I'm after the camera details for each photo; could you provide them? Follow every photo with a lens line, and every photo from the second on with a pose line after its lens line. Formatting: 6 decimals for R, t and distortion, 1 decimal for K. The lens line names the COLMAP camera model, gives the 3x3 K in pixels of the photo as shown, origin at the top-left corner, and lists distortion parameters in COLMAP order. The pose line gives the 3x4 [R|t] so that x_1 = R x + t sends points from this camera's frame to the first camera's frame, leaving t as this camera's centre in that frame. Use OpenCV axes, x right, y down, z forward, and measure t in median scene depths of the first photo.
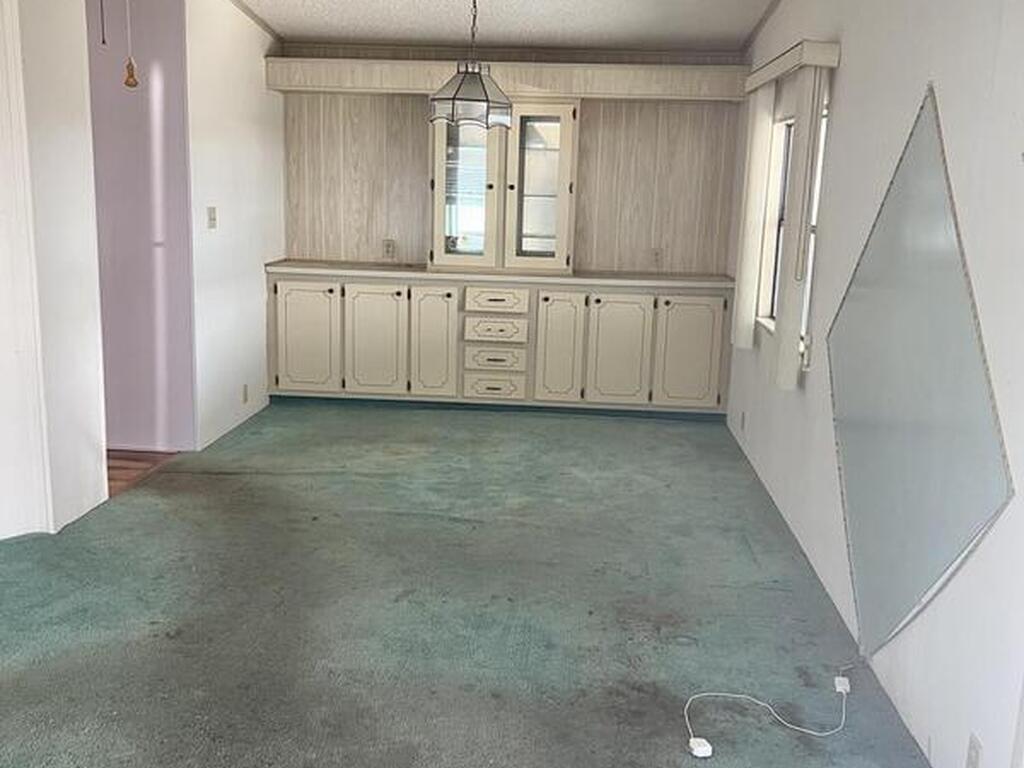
lens RADIAL K [[1037.0, 0, 506.1], [0, 1037.0, 392.5], [0, 0, 1]] dist [0.186601, -0.528271]
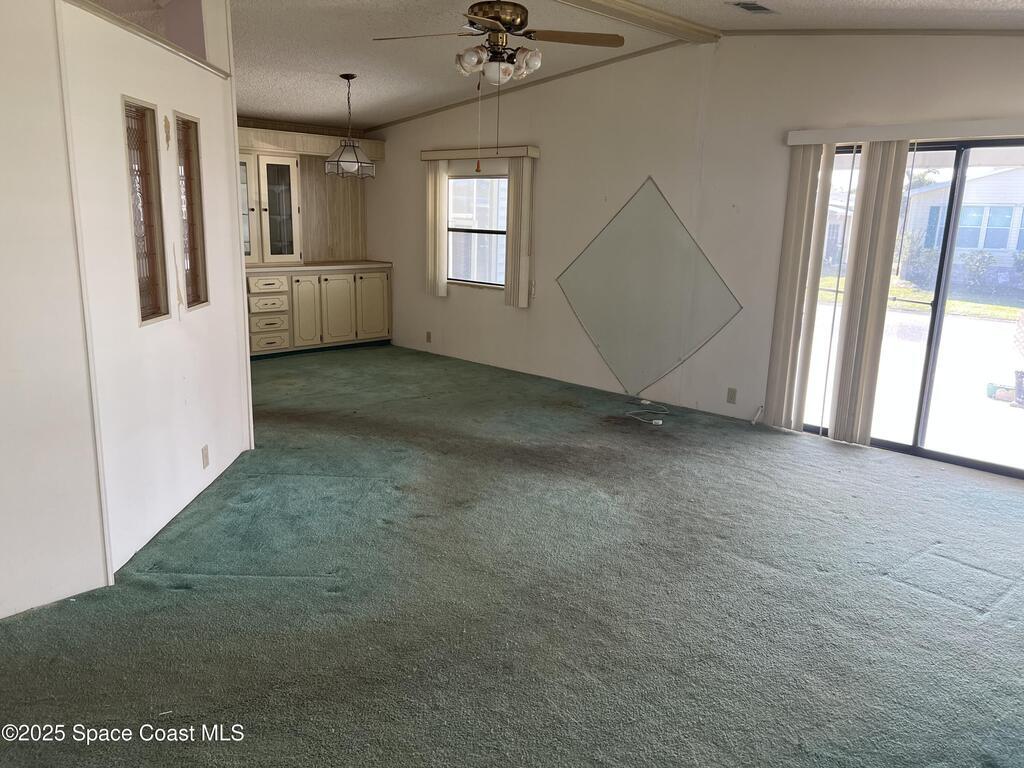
lens RADIAL K [[780.3, 0, 512.0], [0, 780.3, 384.0], [0, 0, 1]] dist [0.114074, -0.162214]
pose [[0.634791, -0.179651, 0.751509, -0.863557], [0.151319, 0.982667, 0.107092, -0.019217], [-0.757722, 0.045737, 0.650973, -0.022232]]
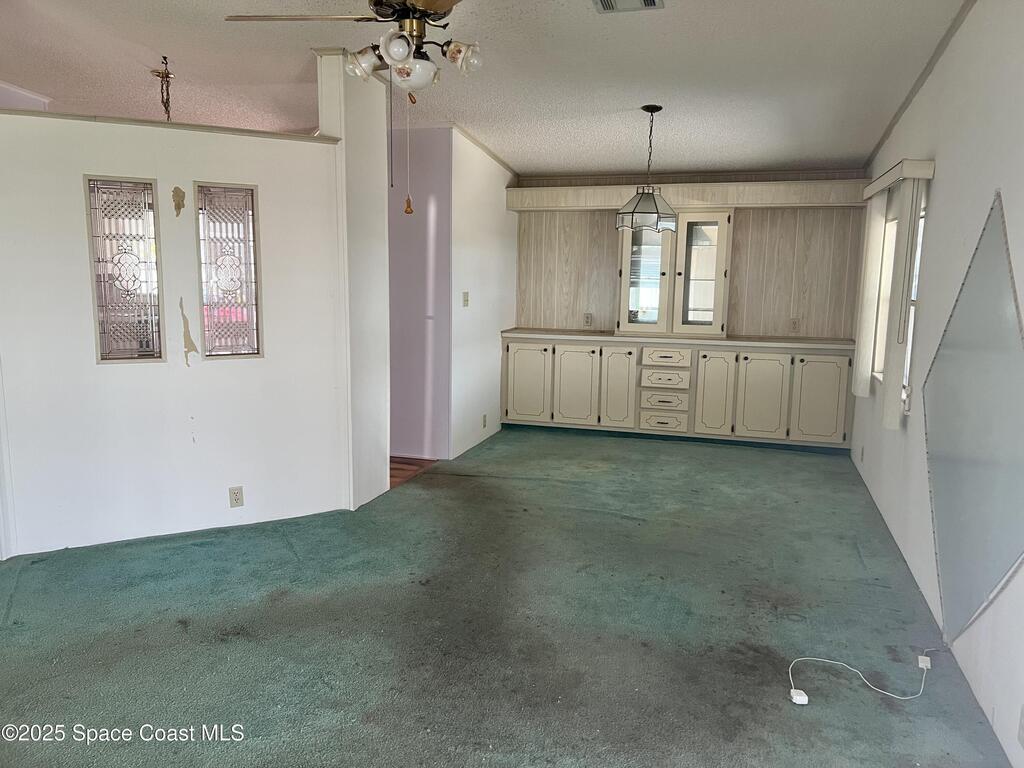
lens RADIAL K [[780.3, 0, 512.0], [0, 780.3, 384.0], [0, 0, 1]] dist [0.114074, -0.162214]
pose [[0.975131, 0.017763, -0.220916, 0.026440], [-0.030118, 0.998157, -0.052683, 0.006403], [0.219573, 0.058027, 0.973869, -0.034792]]
